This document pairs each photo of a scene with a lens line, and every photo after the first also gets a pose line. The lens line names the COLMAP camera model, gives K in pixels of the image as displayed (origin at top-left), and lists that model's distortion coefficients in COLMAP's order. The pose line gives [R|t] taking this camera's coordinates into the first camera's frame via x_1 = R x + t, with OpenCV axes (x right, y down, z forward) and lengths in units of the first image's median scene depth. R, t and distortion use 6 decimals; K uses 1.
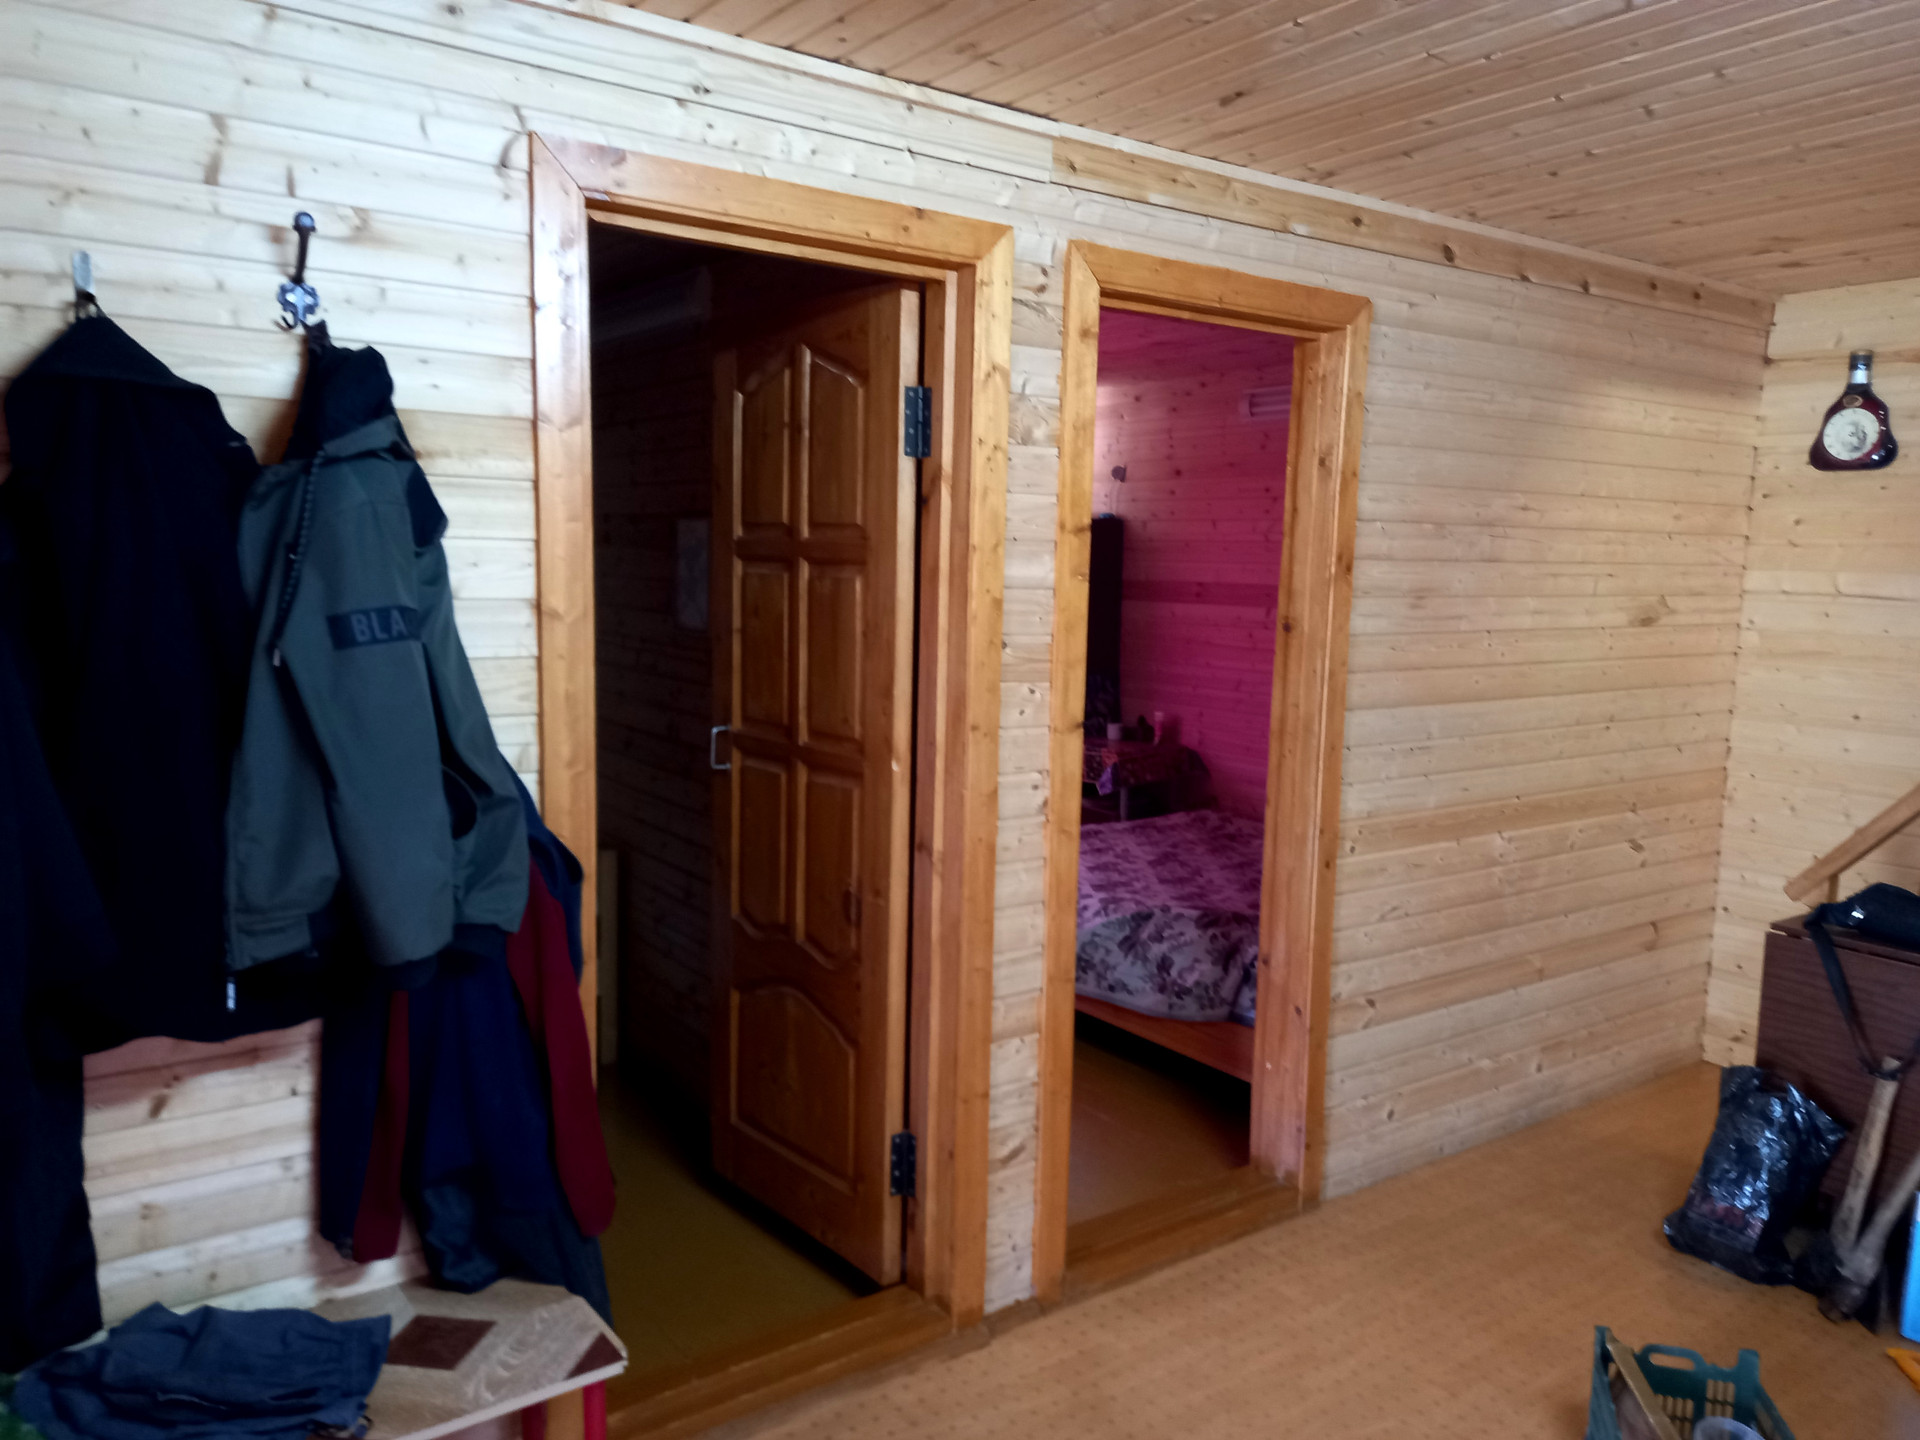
lens RADIAL K [[1395.3, 0, 953.5], [0, 1395.3, 723.3], [0, 0, 1]] dist [0.068442, -0.051259]
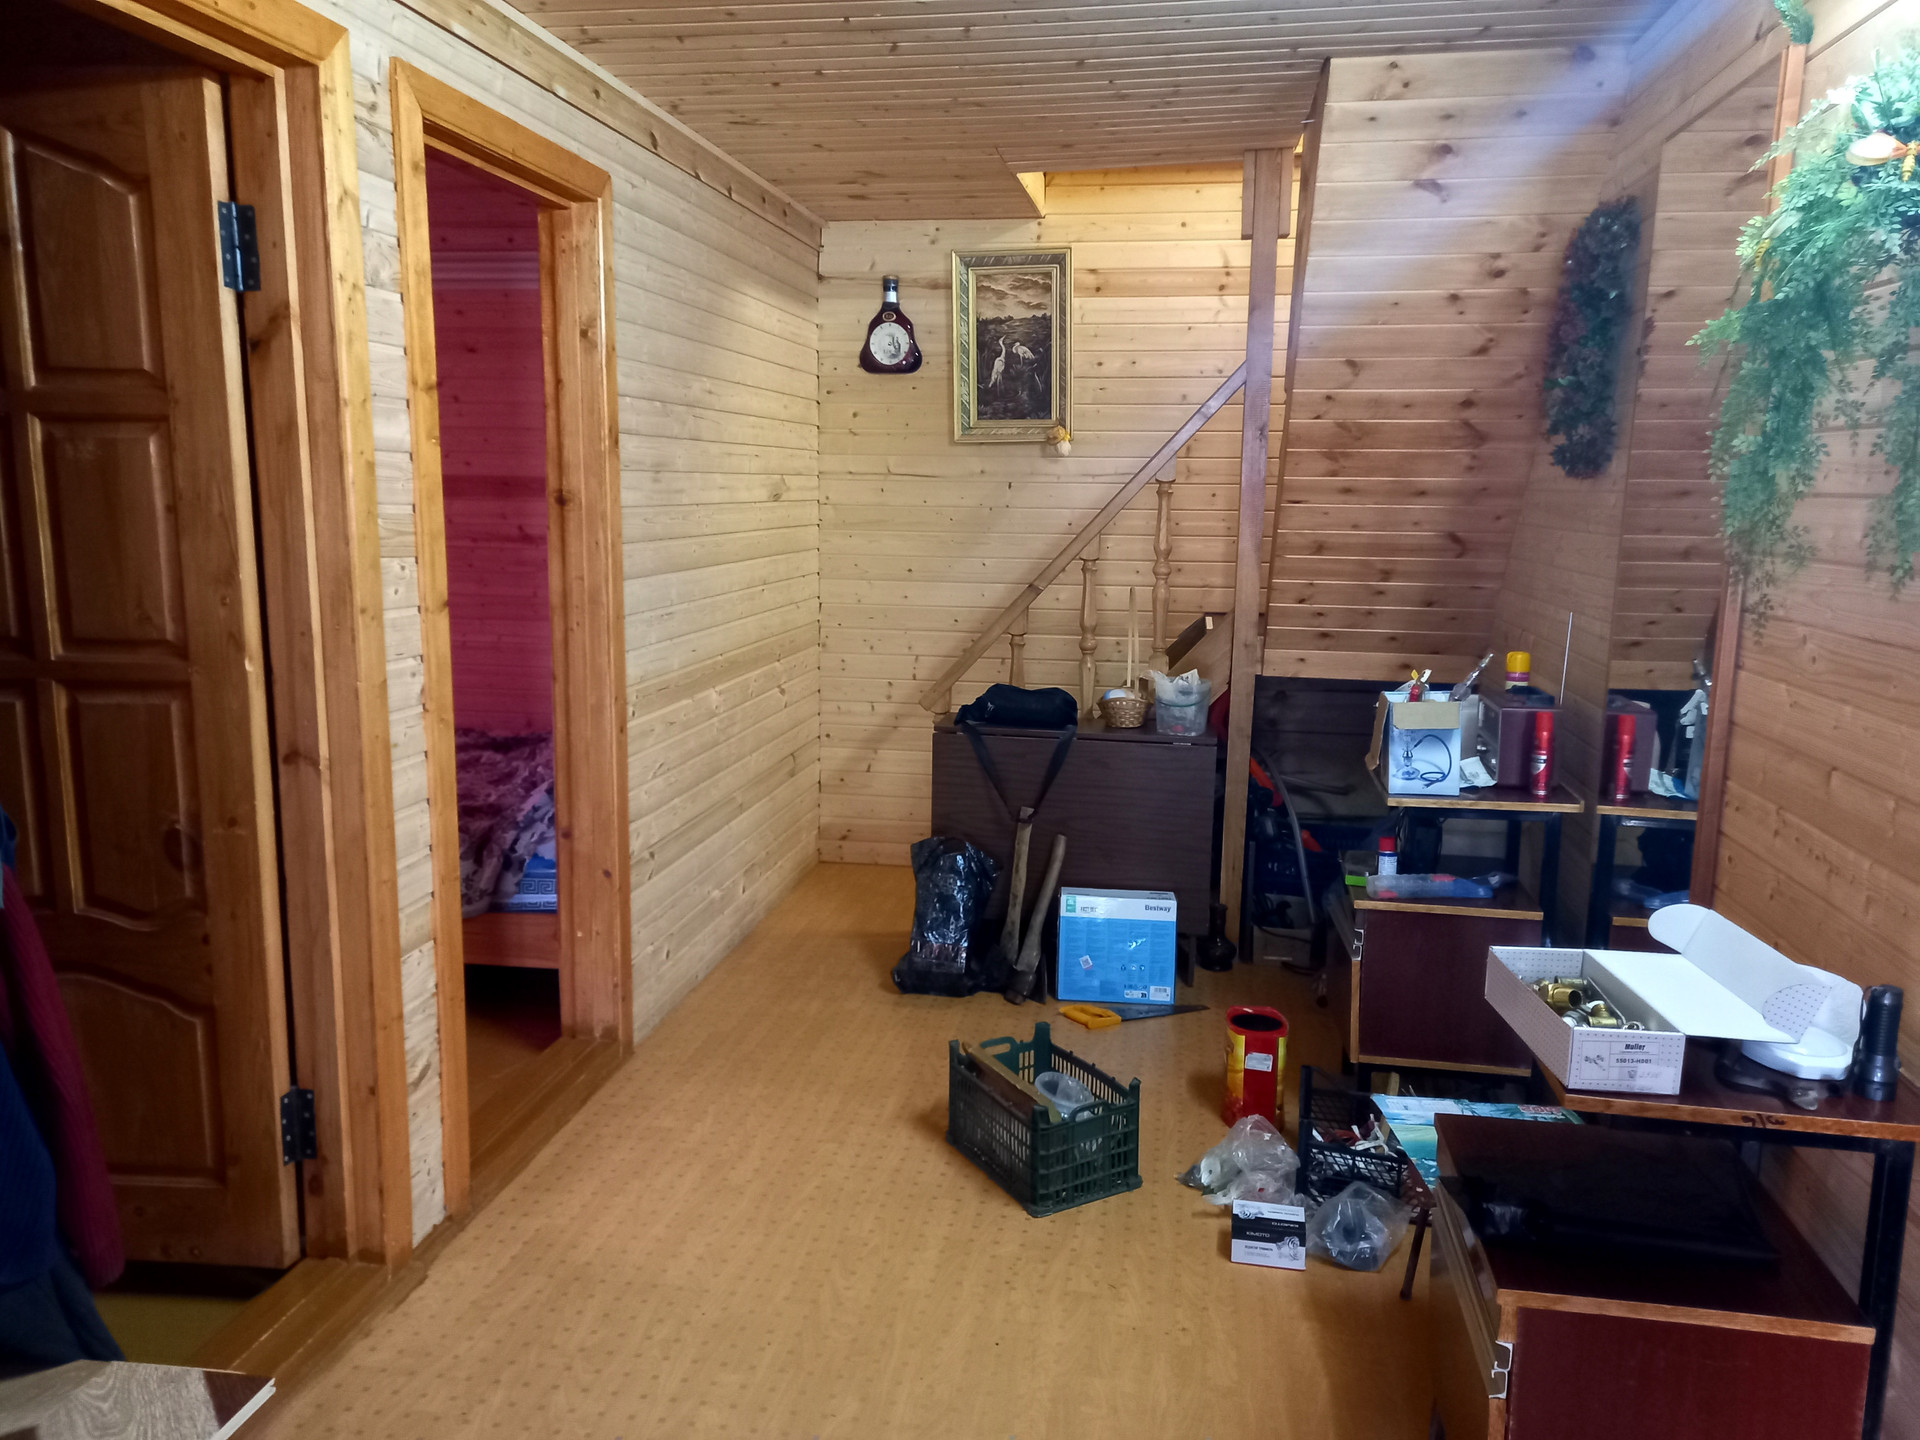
lens RADIAL K [[1395.3, 0, 959.5], [0, 1395.3, 725.6], [0, 0, 1]] dist [0.068442, -0.051259]
pose [[0.709550, -0.133096, 0.691971, -0.302630], [0.087618, 0.991044, 0.100776, 0.016293], [-0.699187, -0.010877, 0.714857, 0.086004]]
